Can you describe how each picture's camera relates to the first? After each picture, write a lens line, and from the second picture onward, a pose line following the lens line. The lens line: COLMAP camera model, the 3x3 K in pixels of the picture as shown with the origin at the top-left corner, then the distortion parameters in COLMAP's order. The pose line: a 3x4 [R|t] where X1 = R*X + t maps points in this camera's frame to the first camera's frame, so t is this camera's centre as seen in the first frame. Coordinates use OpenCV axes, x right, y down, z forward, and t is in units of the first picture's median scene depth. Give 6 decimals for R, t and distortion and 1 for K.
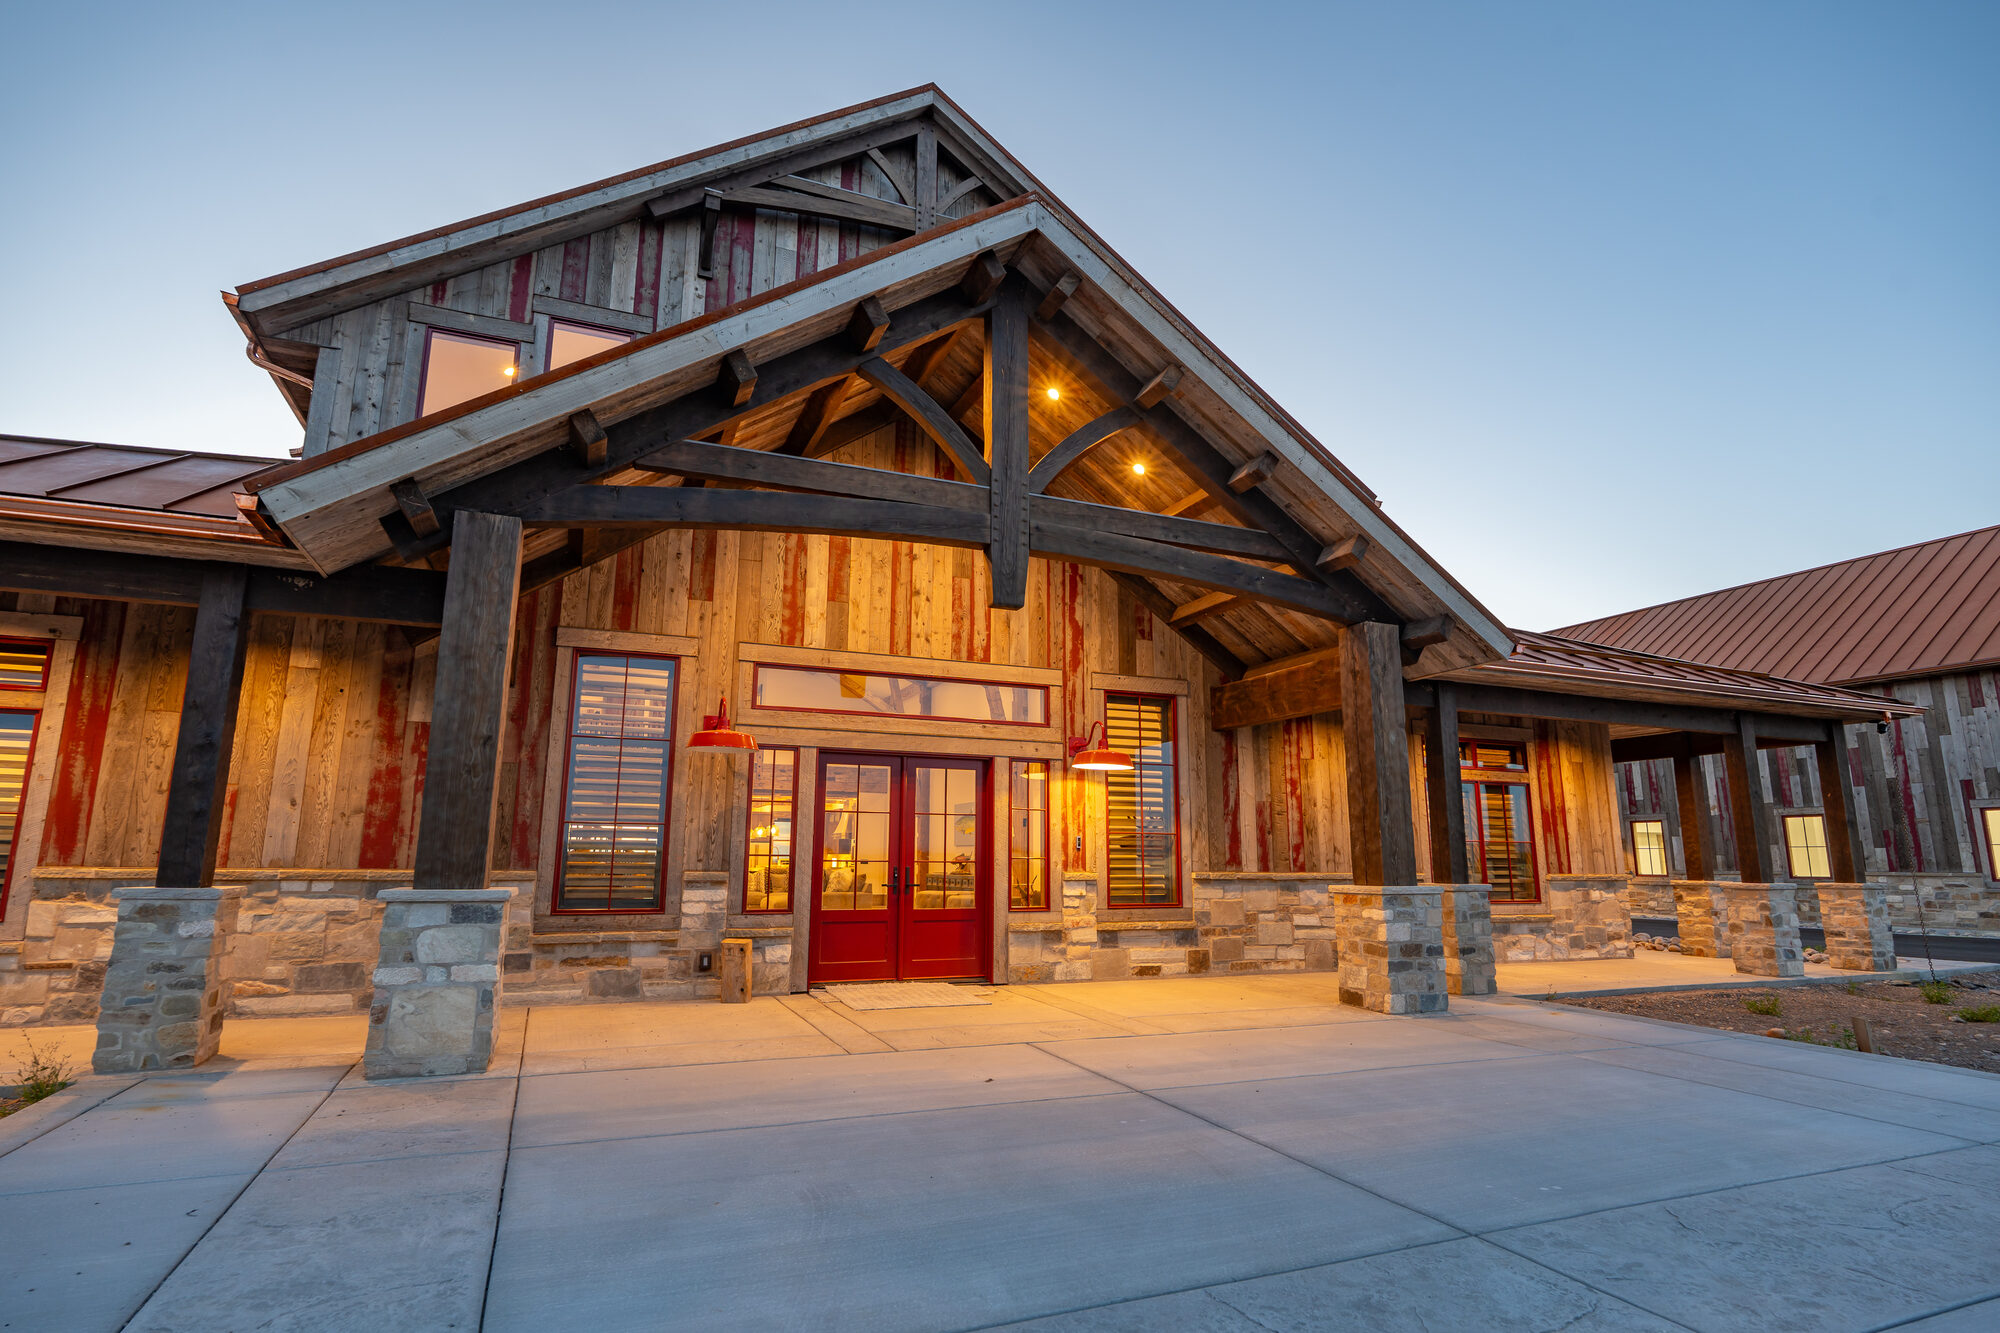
lens RADIAL K [[993.5, 0, 1000.0], [0, 993.5, 666.5], [0, 0, 1]] dist [-0.000889, -0.000114]
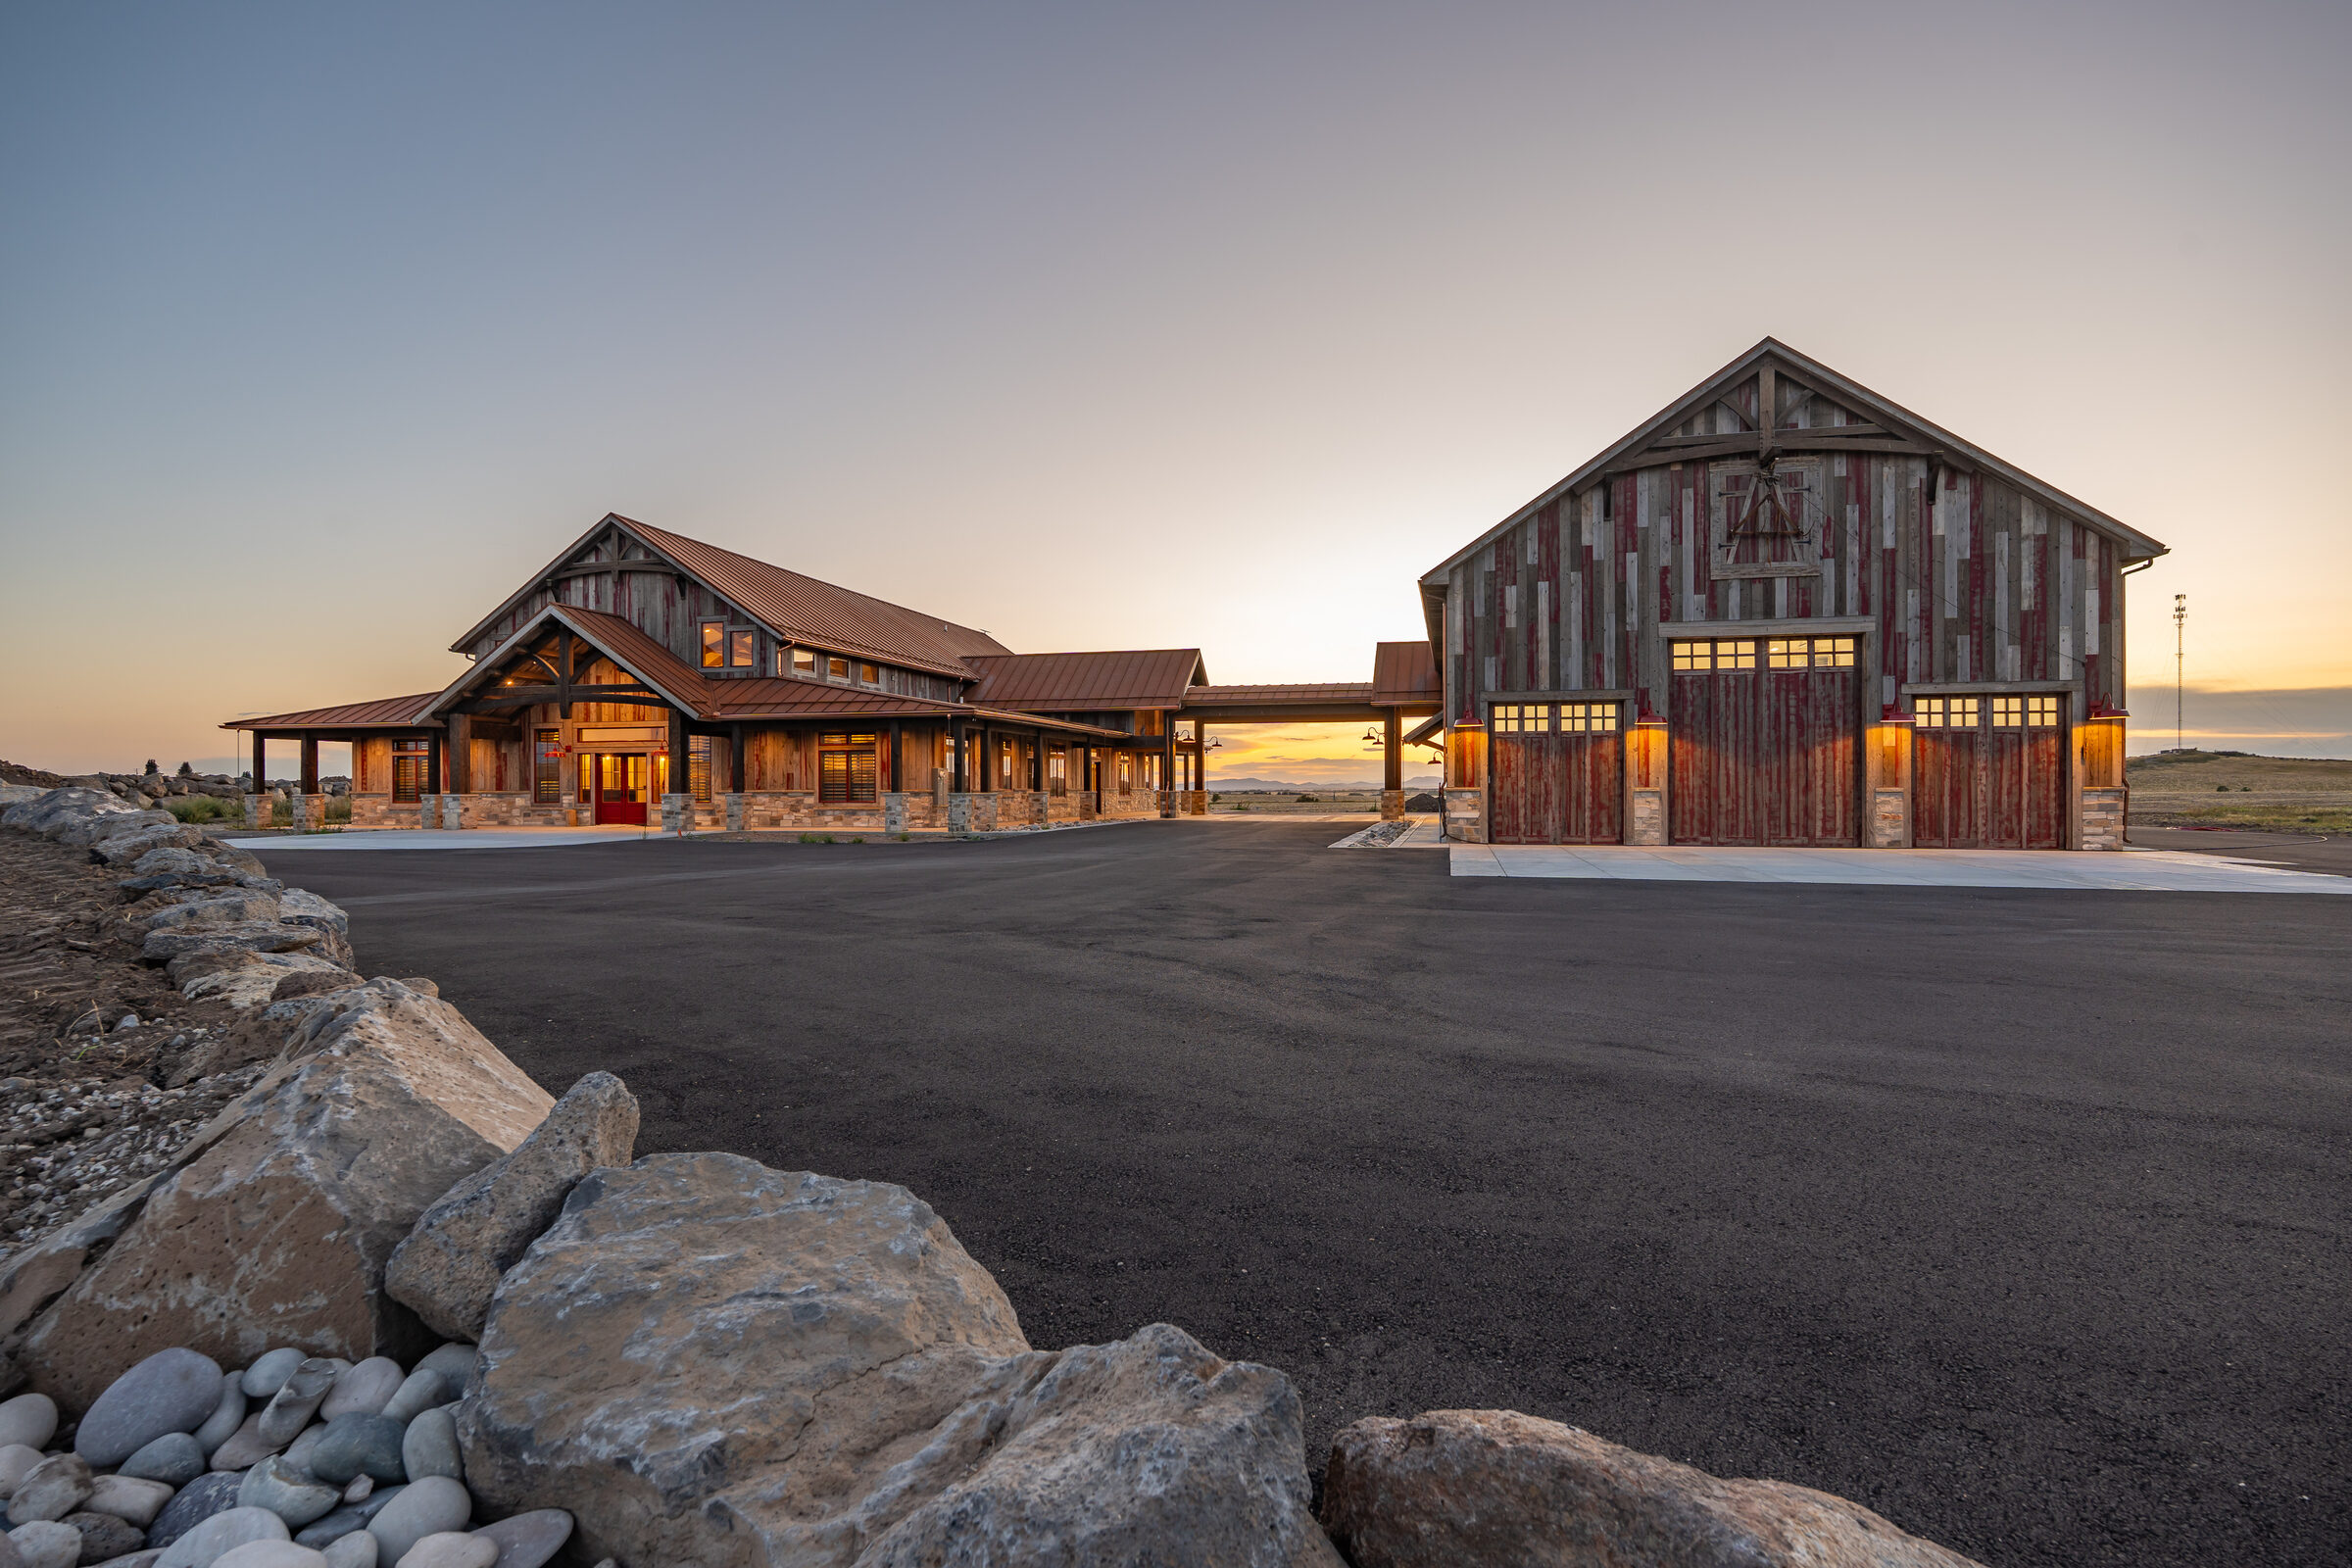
lens RADIAL K [[1130.3, 0, 1176.0], [0, 1130.3, 784.0], [0, 0, 1]] dist [0.000911, 0.000069]
pose [[0.825553, -0.011180, -0.564214, 3.097077], [0.118026, 0.981114, 0.153252, -0.144612], [0.551844, -0.193110, 0.811281, -0.865006]]
